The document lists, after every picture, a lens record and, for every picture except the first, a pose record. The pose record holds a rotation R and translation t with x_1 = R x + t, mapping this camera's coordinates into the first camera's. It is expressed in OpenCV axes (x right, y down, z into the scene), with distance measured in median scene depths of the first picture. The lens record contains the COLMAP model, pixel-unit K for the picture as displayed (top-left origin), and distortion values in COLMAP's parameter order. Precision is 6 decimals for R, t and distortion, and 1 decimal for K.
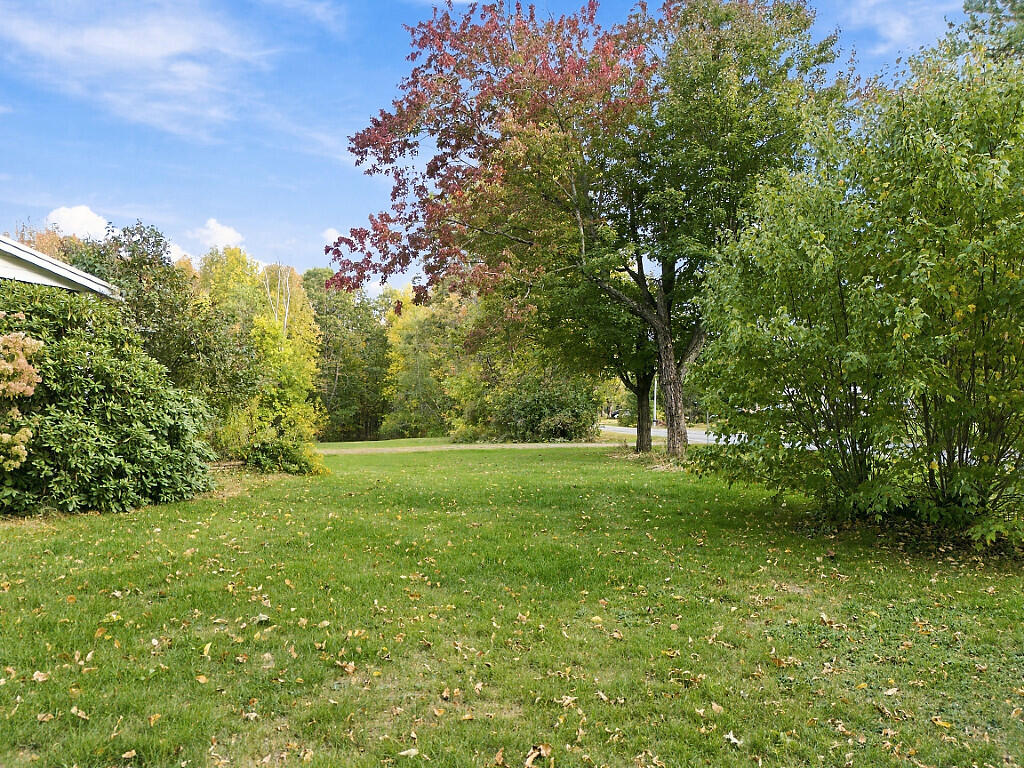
lens RADIAL K [[714.5, 0, 515.6], [0, 714.5, 386.6], [0, 0, 1]] dist [0.068776, -0.059062]
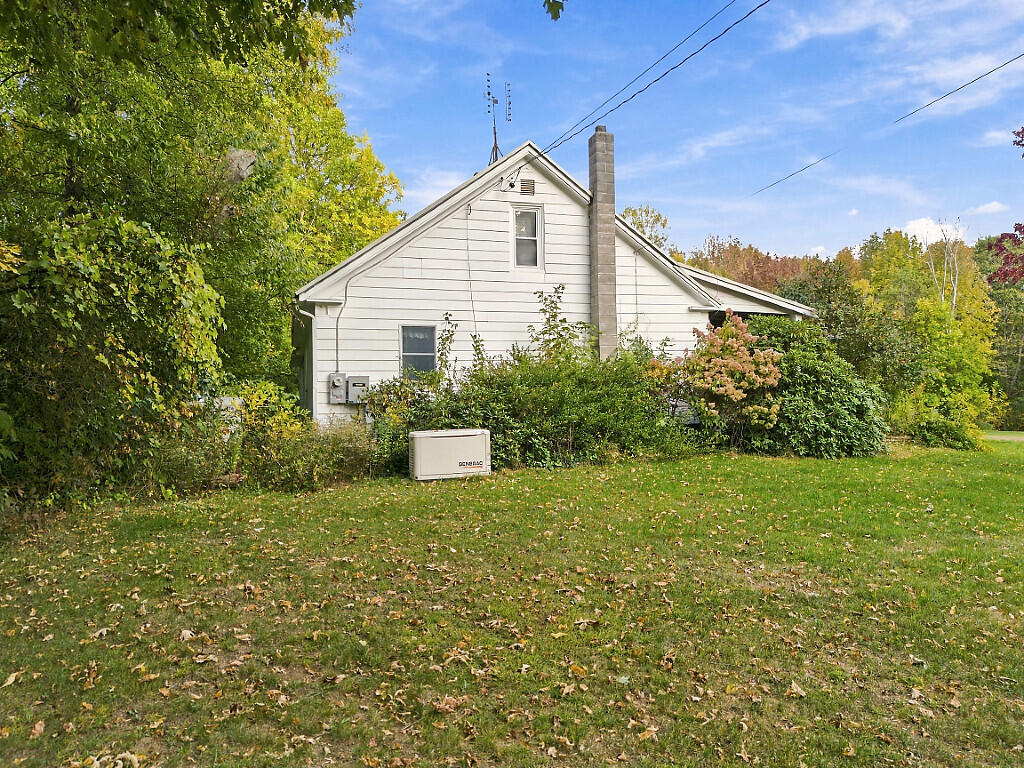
lens RADIAL K [[714.5, 0, 515.6], [0, 714.5, 386.6], [0, 0, 1]] dist [0.068776, -0.059062]
pose [[0.655893, -0.011319, -0.754769, 0.157992], [0.025902, 0.999636, 0.007517, -0.010851], [0.754410, -0.024481, 0.655947, -0.438216]]
